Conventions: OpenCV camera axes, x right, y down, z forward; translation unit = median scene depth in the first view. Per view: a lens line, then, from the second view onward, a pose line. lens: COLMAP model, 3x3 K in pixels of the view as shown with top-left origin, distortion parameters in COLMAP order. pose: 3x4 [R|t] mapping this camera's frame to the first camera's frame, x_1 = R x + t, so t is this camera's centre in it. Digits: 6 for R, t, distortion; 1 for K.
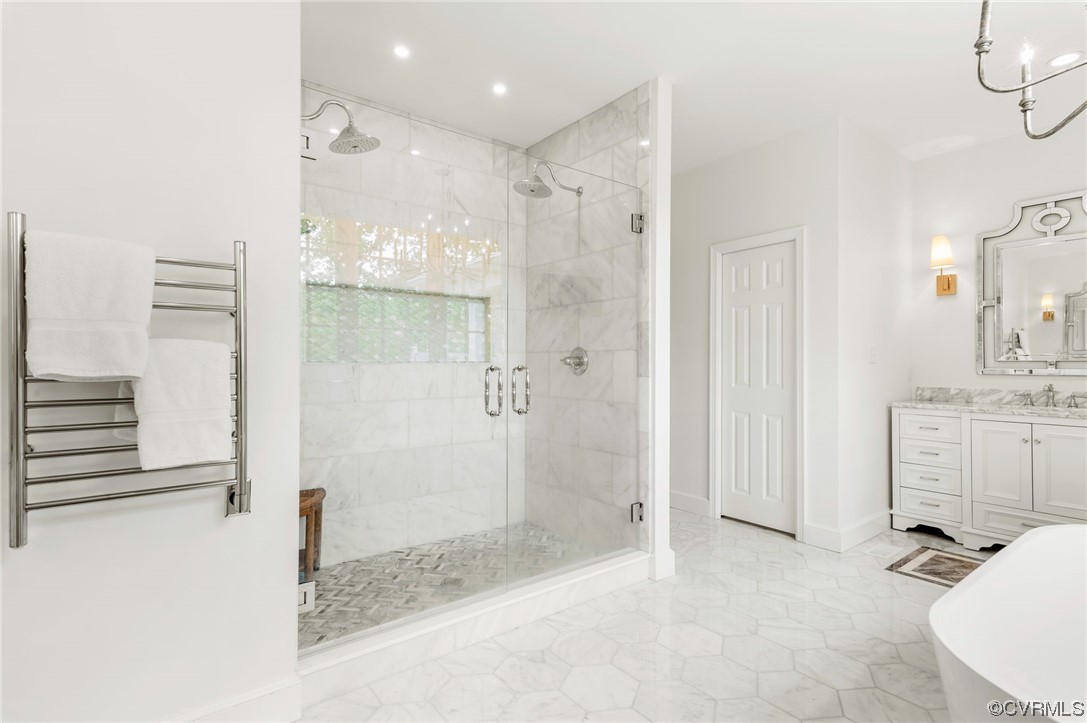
lens RADIAL K [[545.1, 0, 552.1], [0, 545.1, 356.5], [0, 0, 1]] dist [-0.005520, -0.000525]
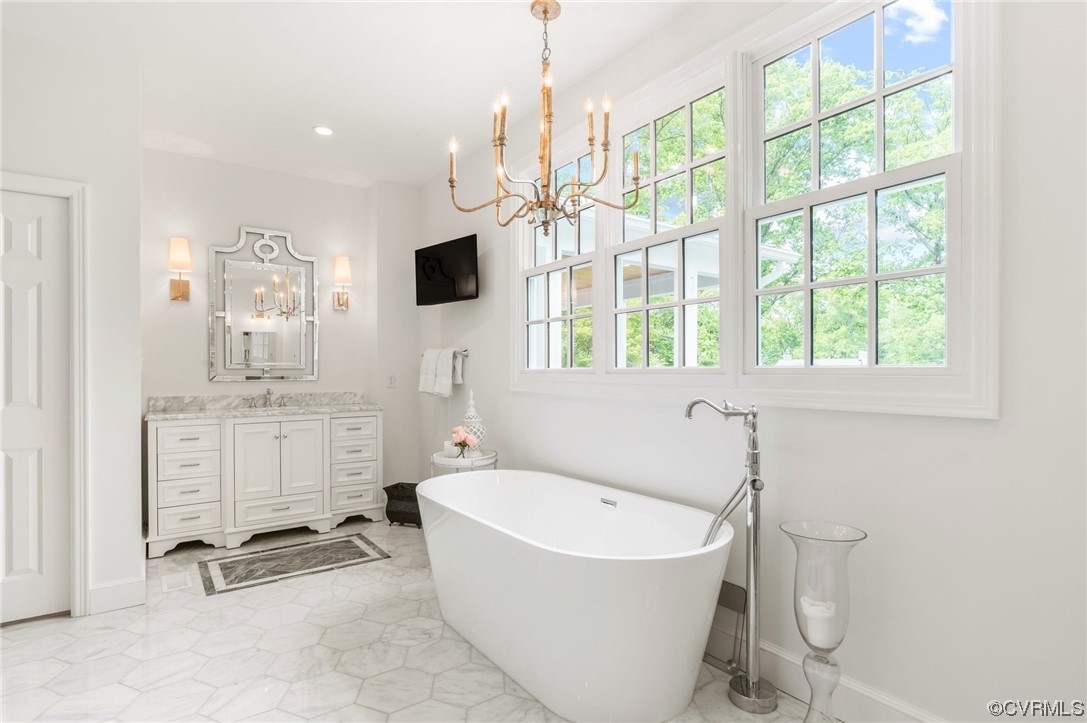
lens RADIAL K [[545.1, 0, 546.6], [0, 545.1, 369.2], [0, 0, 1]] dist [-0.005520, -0.000525]
pose [[0.023406, -0.000227, 0.999726, -0.251774], [-0.007466, 0.999972, 0.000402, 0.004499], [-0.999698, -0.007474, 0.023404, 0.356810]]
